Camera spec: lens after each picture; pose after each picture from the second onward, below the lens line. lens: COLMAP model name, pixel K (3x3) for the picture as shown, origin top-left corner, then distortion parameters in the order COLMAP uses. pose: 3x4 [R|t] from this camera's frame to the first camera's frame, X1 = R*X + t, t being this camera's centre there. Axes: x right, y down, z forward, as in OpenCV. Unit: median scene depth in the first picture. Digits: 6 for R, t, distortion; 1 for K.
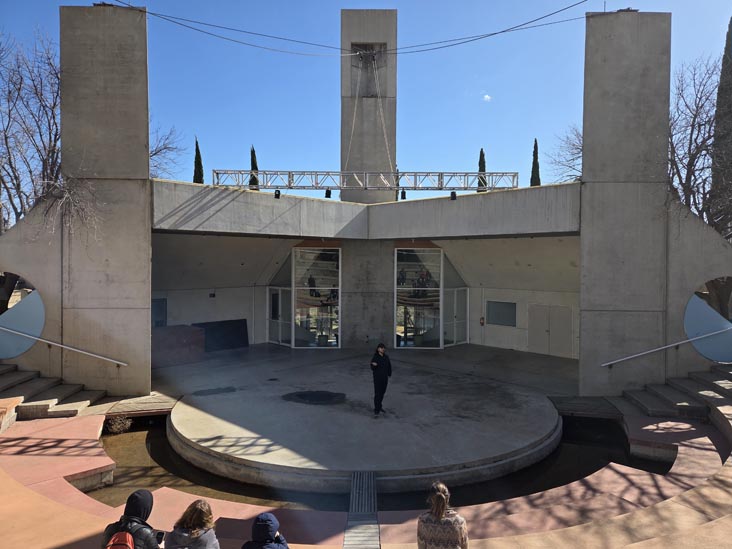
lens RADIAL K [[500.1, 0, 379.3], [0, 500.1, 270.6], [0, 0, 1]] dist [0.090985, -0.071526]
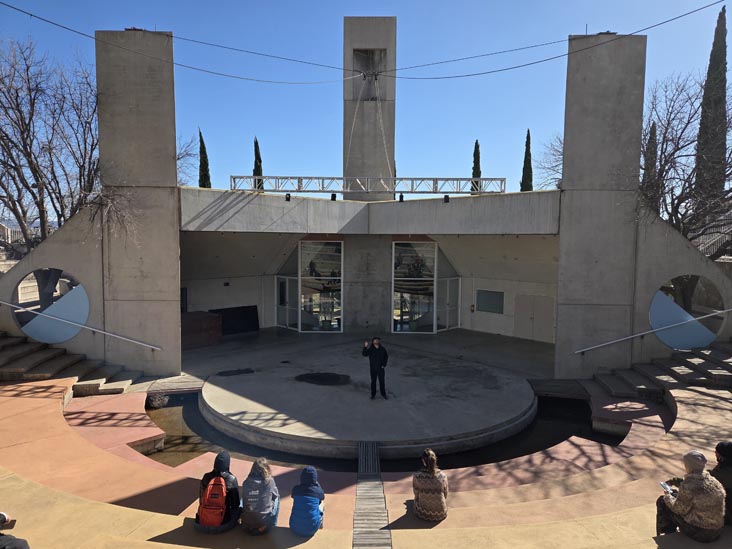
lens RADIAL K [[495.9, 0, 369.4], [0, 495.9, 273.9], [0, 0, 1]] dist [0.085979, -0.068303]
pose [[0.999928, 0.004584, -0.011073, -0.010773], [-0.003995, 0.998604, 0.052674, -0.046067], [0.011299, -0.052626, 0.998550, -0.118783]]
